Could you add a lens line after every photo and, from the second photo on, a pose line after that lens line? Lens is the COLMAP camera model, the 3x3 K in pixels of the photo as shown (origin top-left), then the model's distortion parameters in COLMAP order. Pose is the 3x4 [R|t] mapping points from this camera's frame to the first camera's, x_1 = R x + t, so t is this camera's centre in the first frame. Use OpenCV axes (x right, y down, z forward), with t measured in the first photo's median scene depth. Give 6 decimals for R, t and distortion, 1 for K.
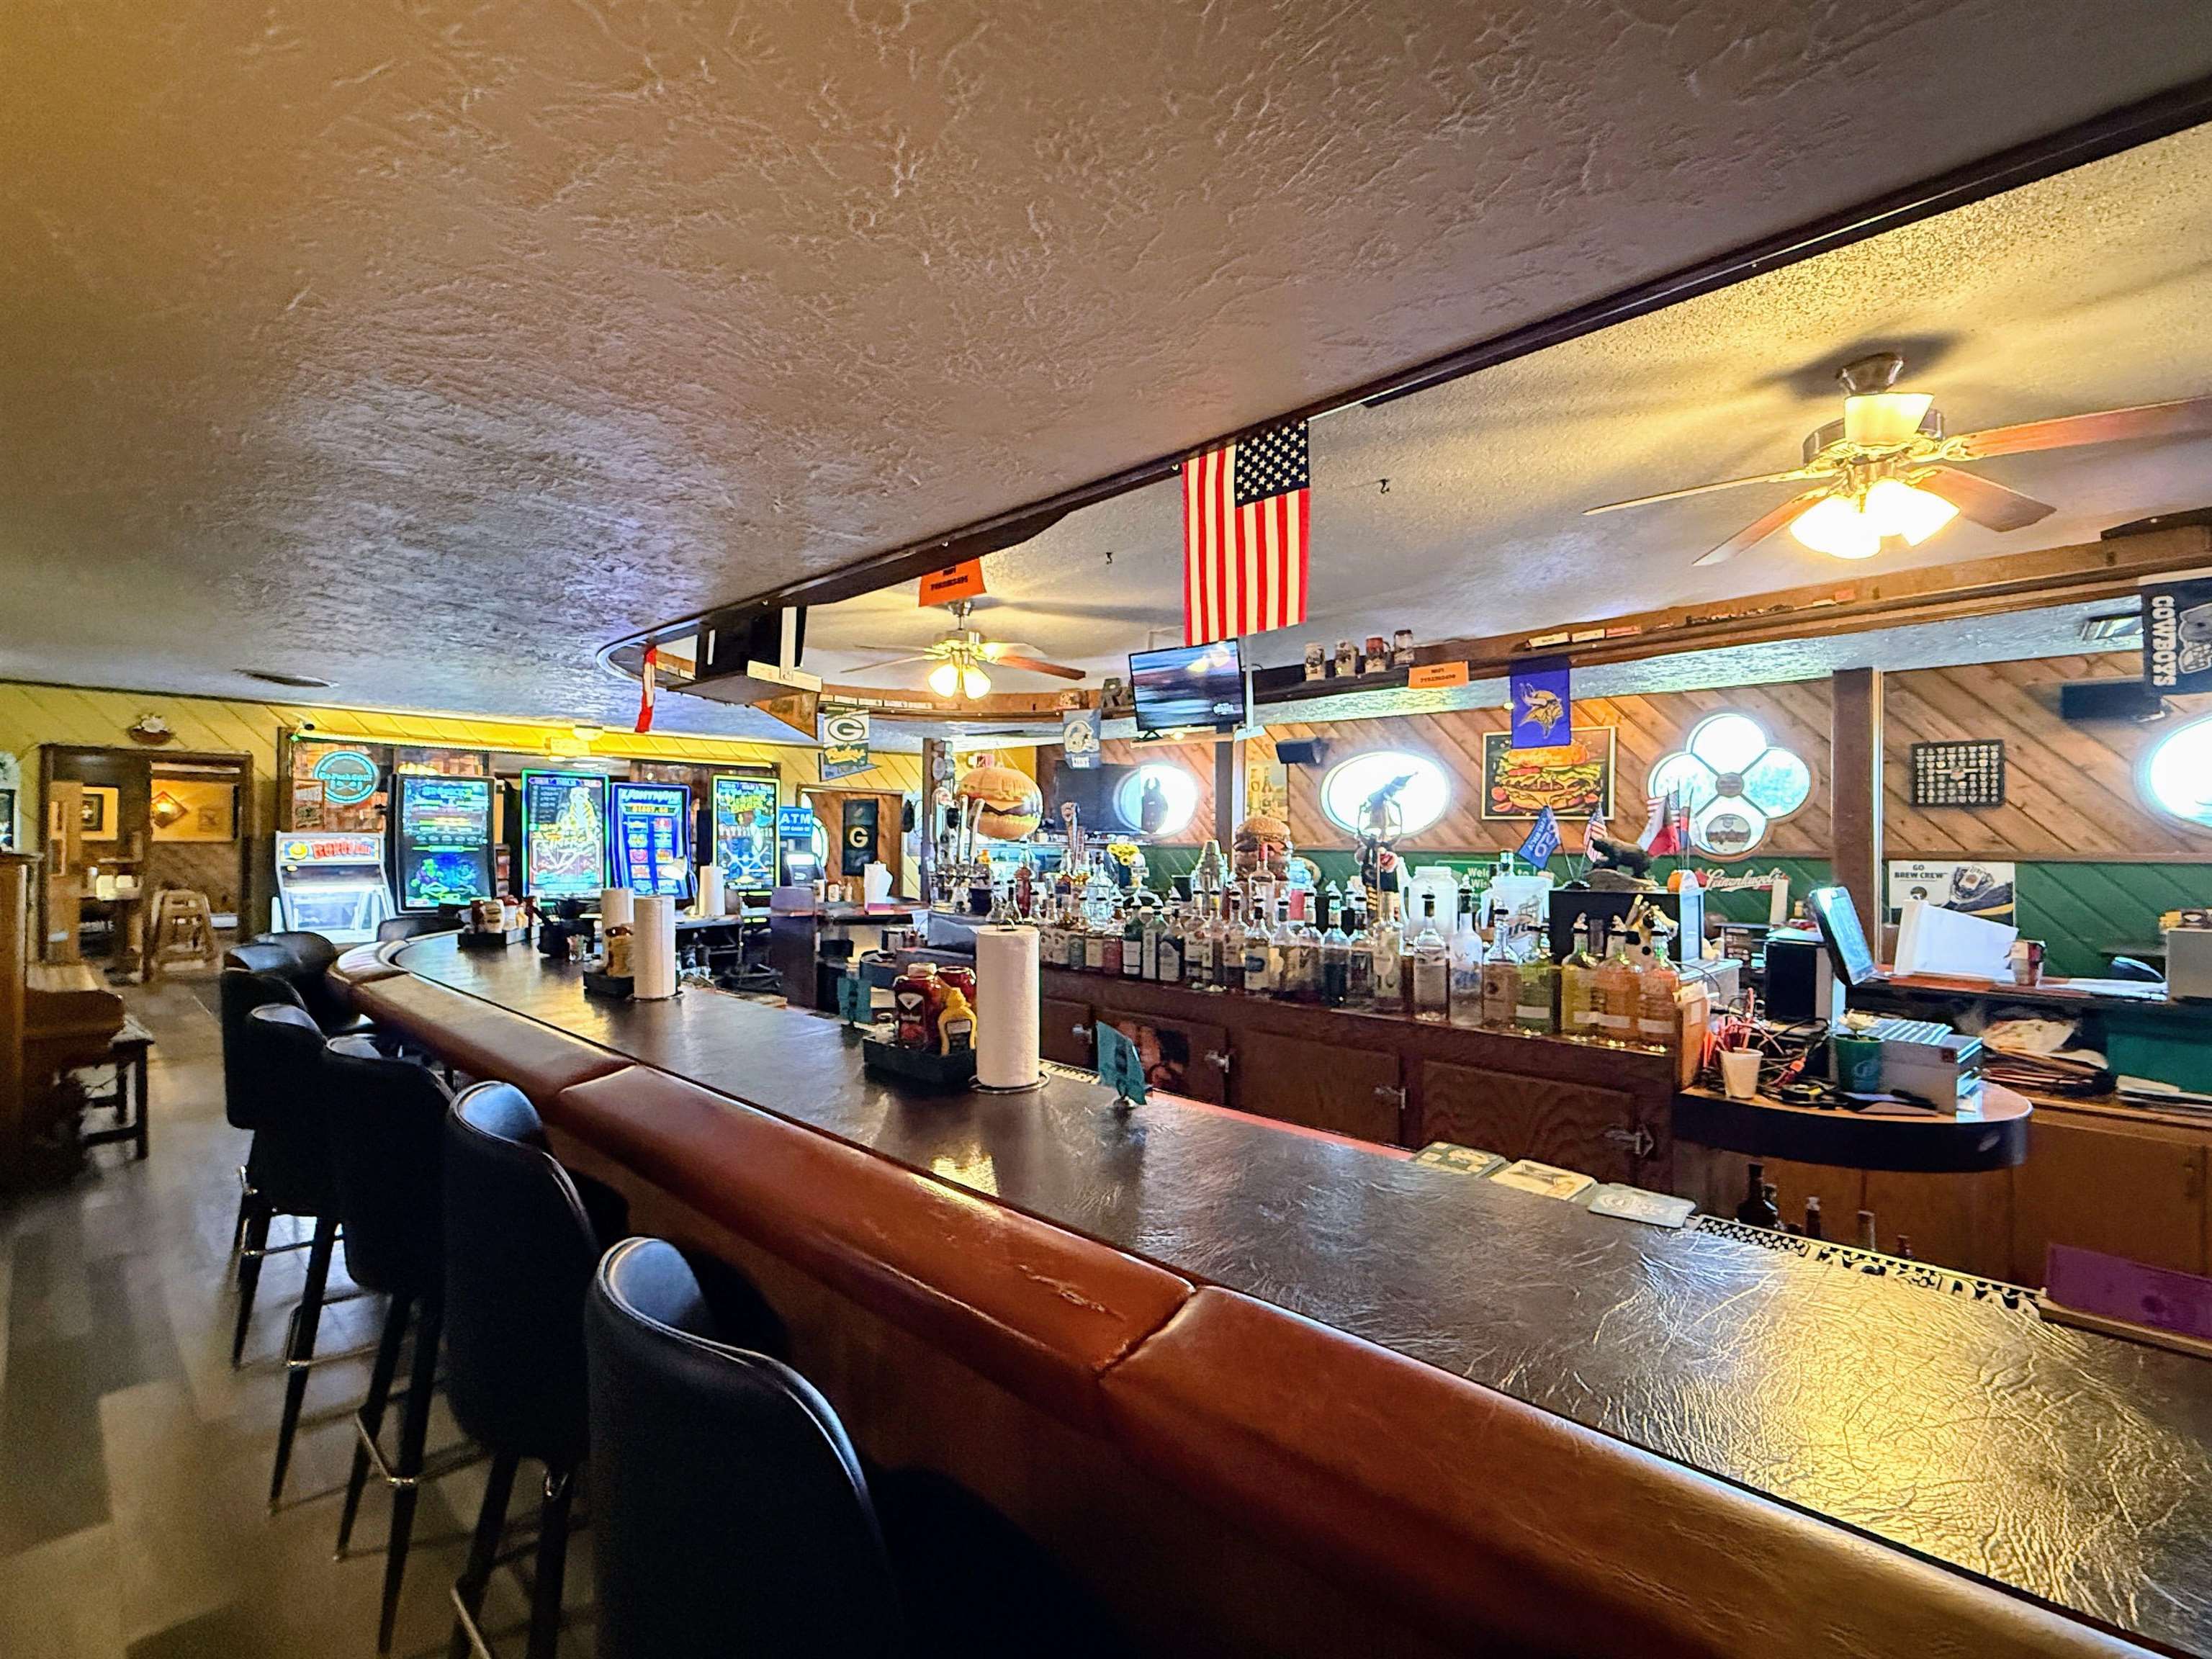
lens RADIAL K [[1040.2, 0, 1092.4], [0, 1040.2, 822.8], [0, 0, 1]] dist [0.002379, -0.000606]
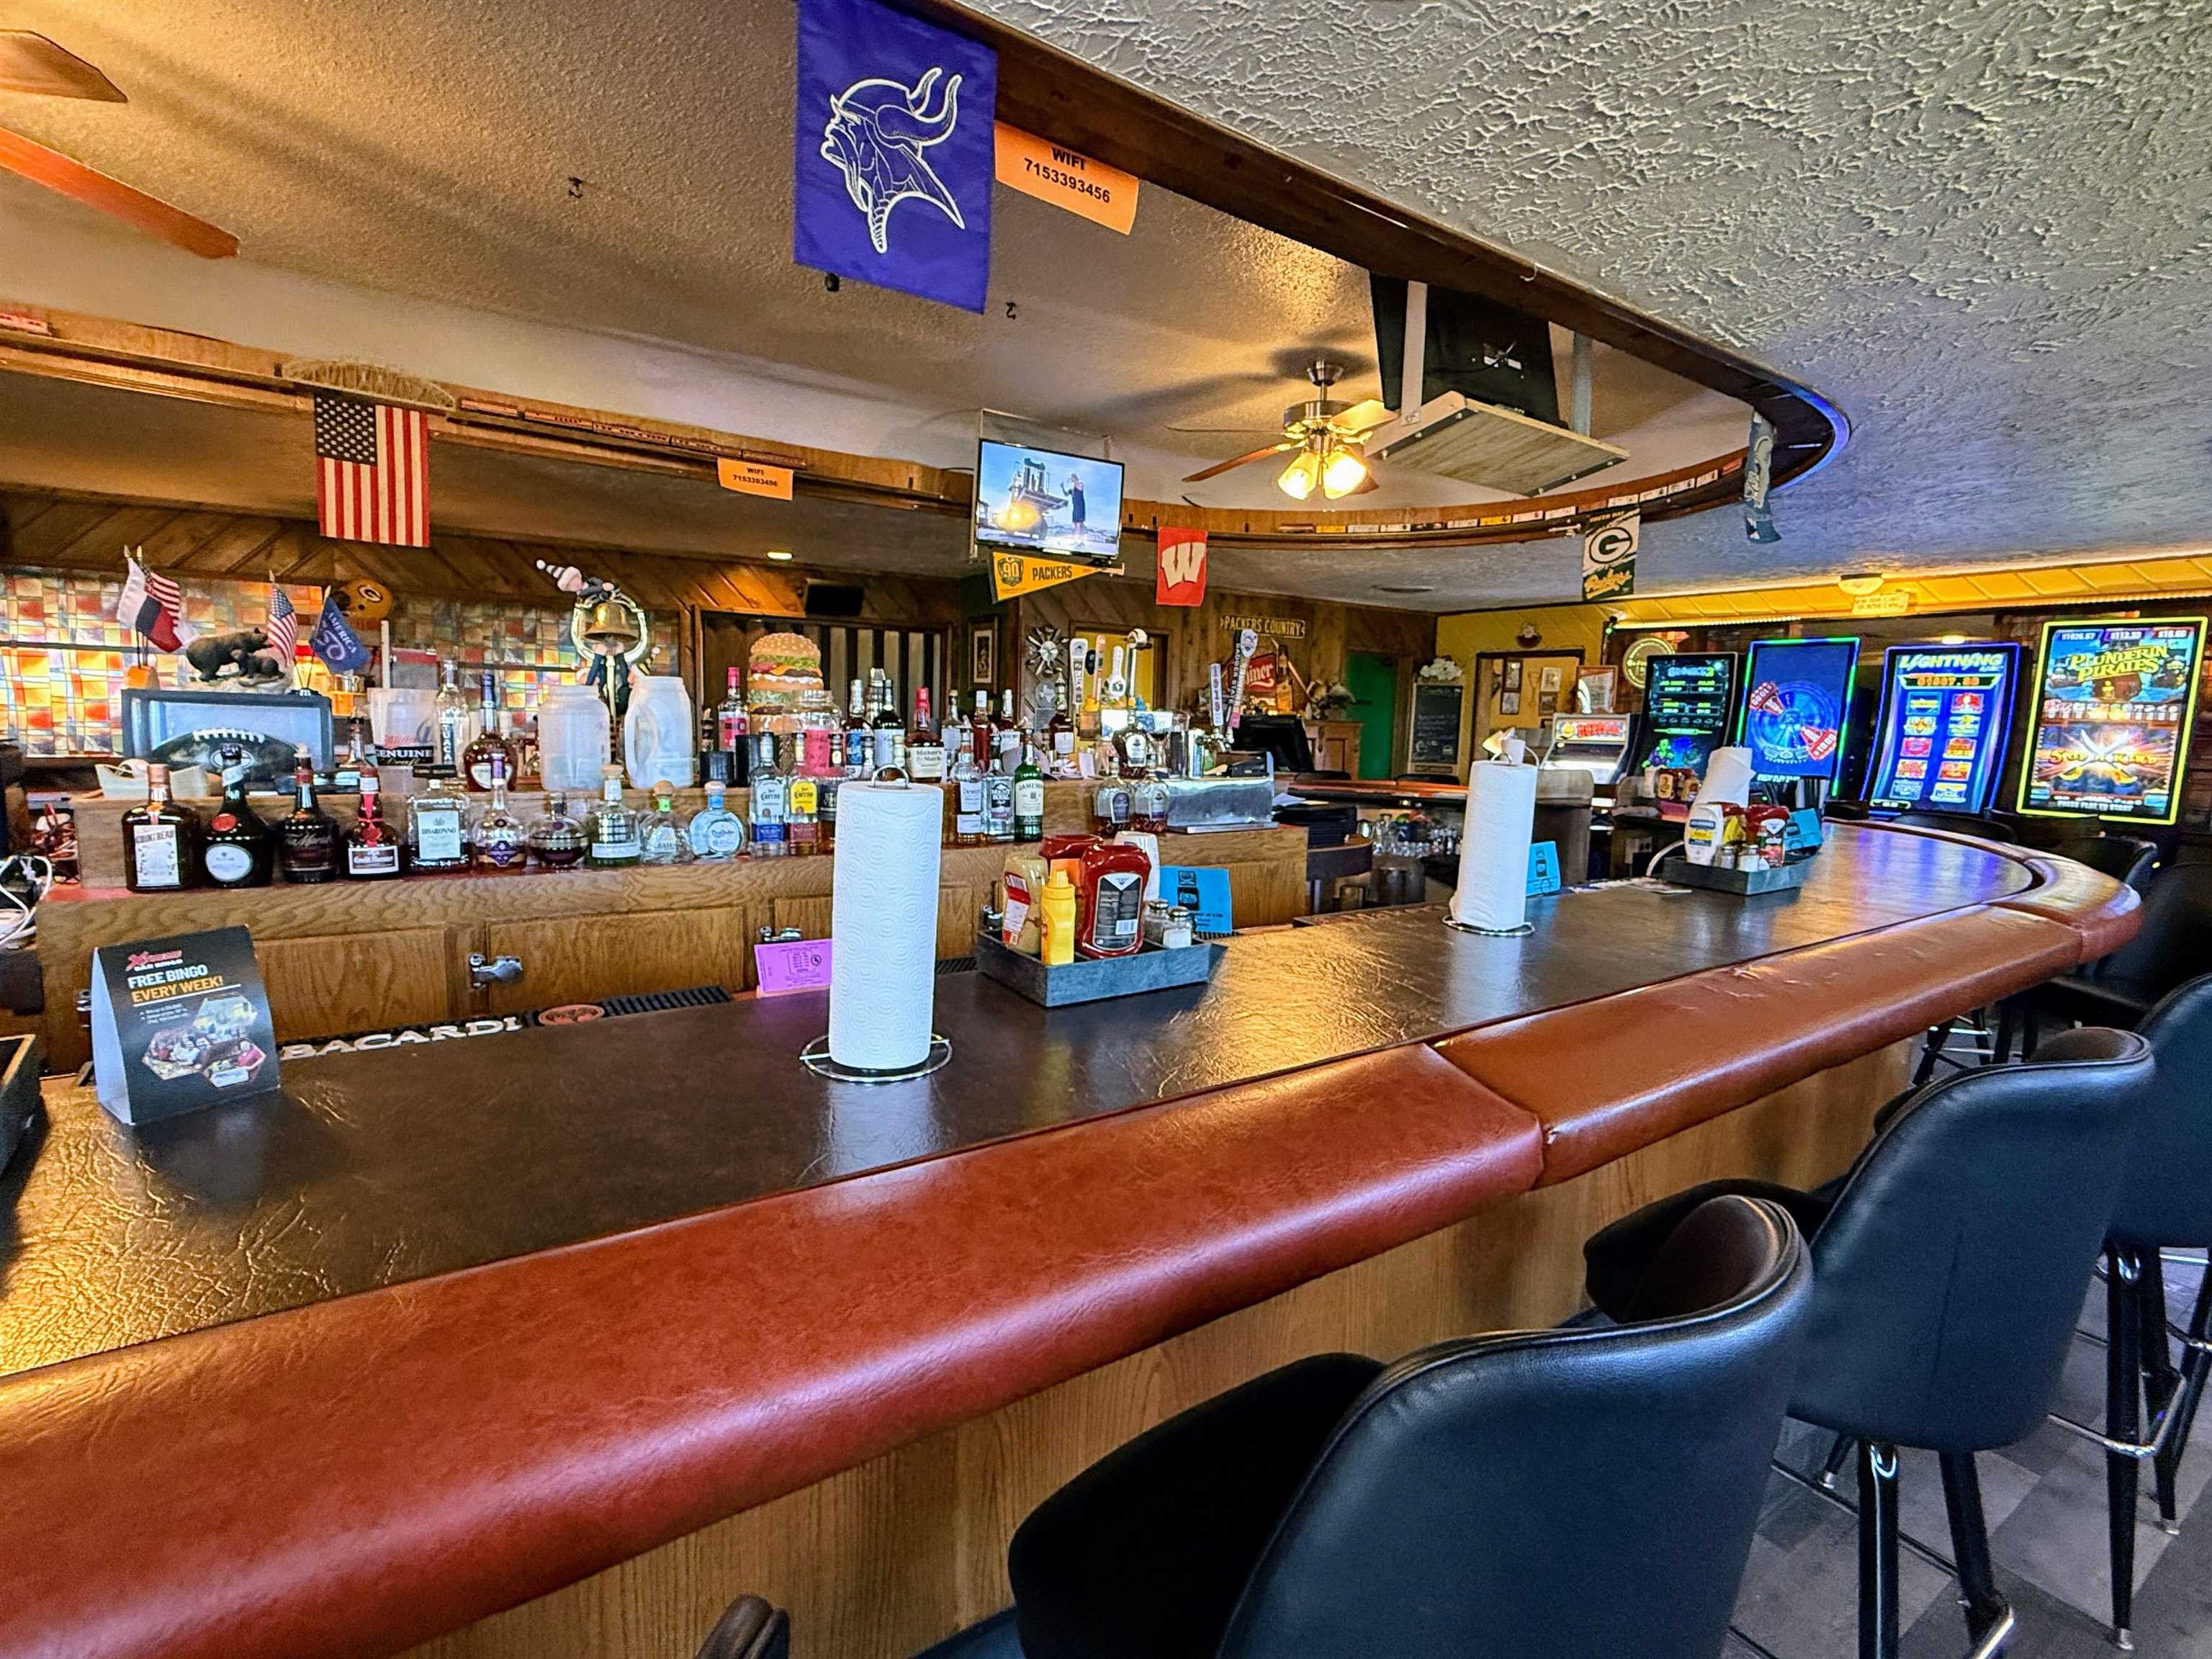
lens RADIAL K [[1040.2, 0, 1107.8], [0, 1040.2, 822.6], [0, 0, 1]] dist [0.002379, -0.000606]
pose [[-0.194170, 0.084146, -0.977352, 0.519708], [-0.012303, 0.996027, 0.088199, 0.037184], [0.980891, 0.029150, -0.192363, 0.803359]]
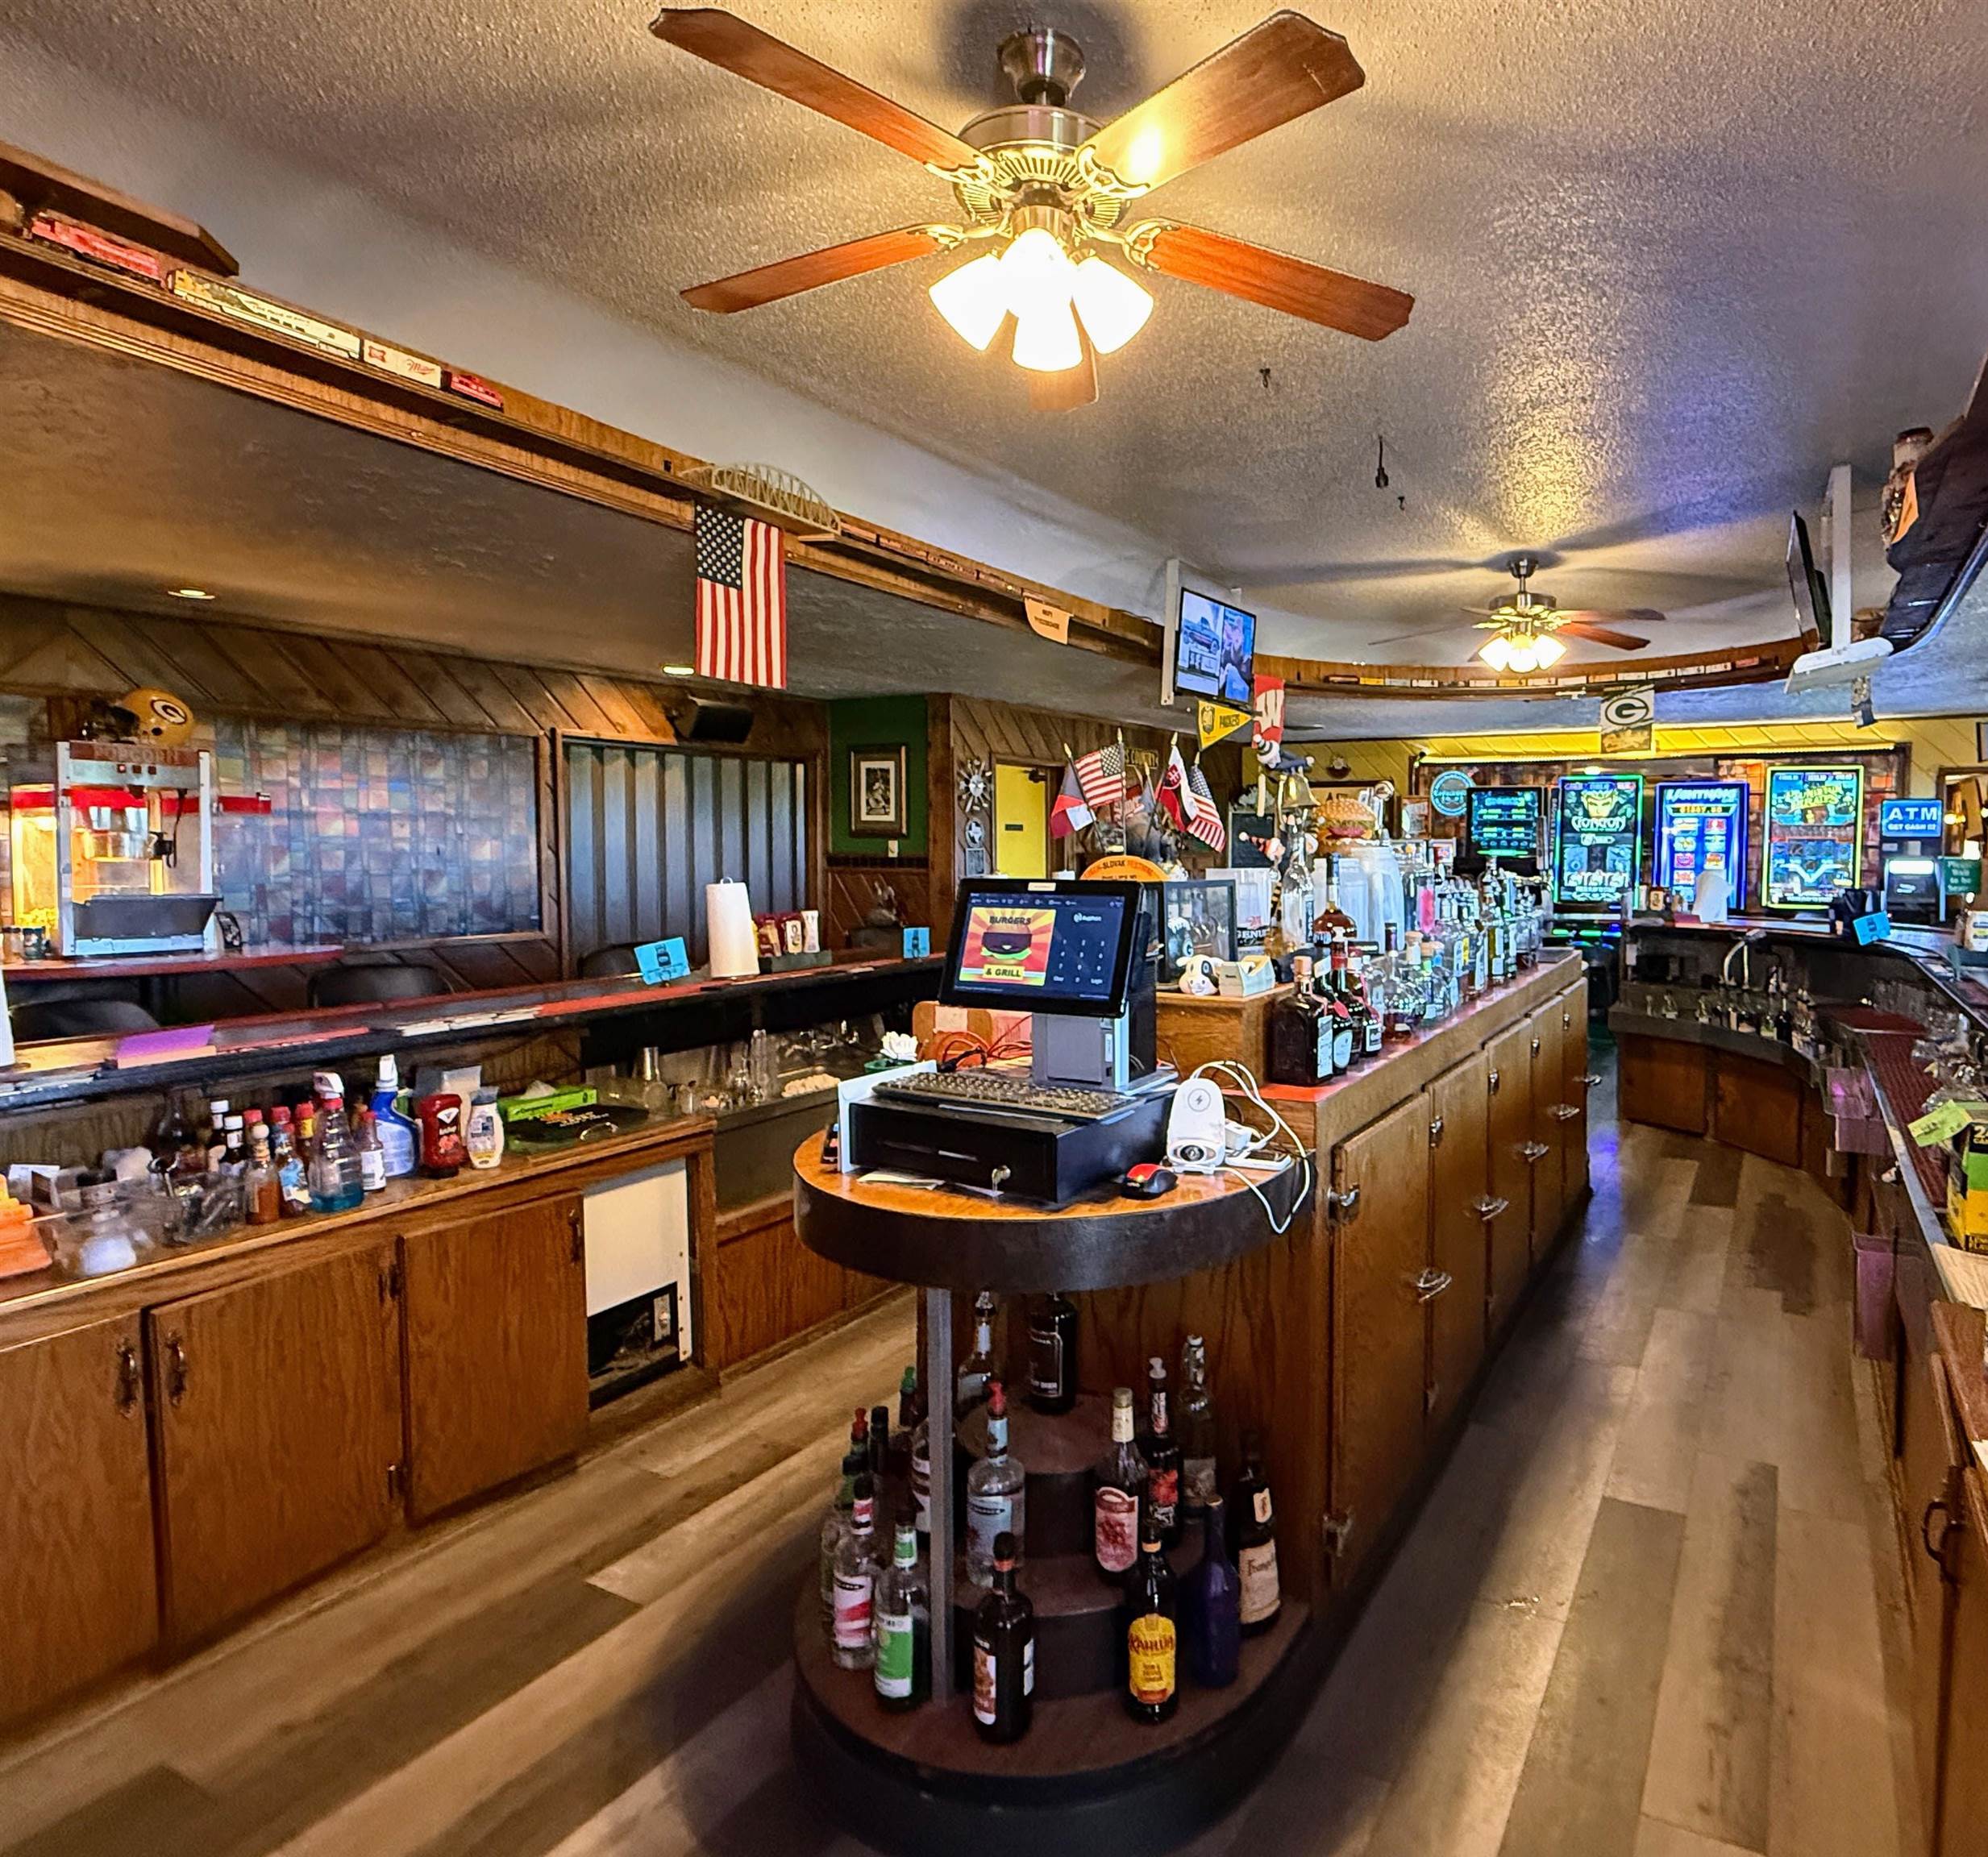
lens RADIAL K [[1184.7, 0, 1187.7], [0, 1184.7, 897.5], [0, 0, 1]] dist [0.000663, 0.000426]
pose [[0.310518, 0.032576, -0.950009, 0.589563], [0.019419, 0.998987, 0.040602, 0.018213], [0.950369, -0.031056, 0.309571, 0.338269]]
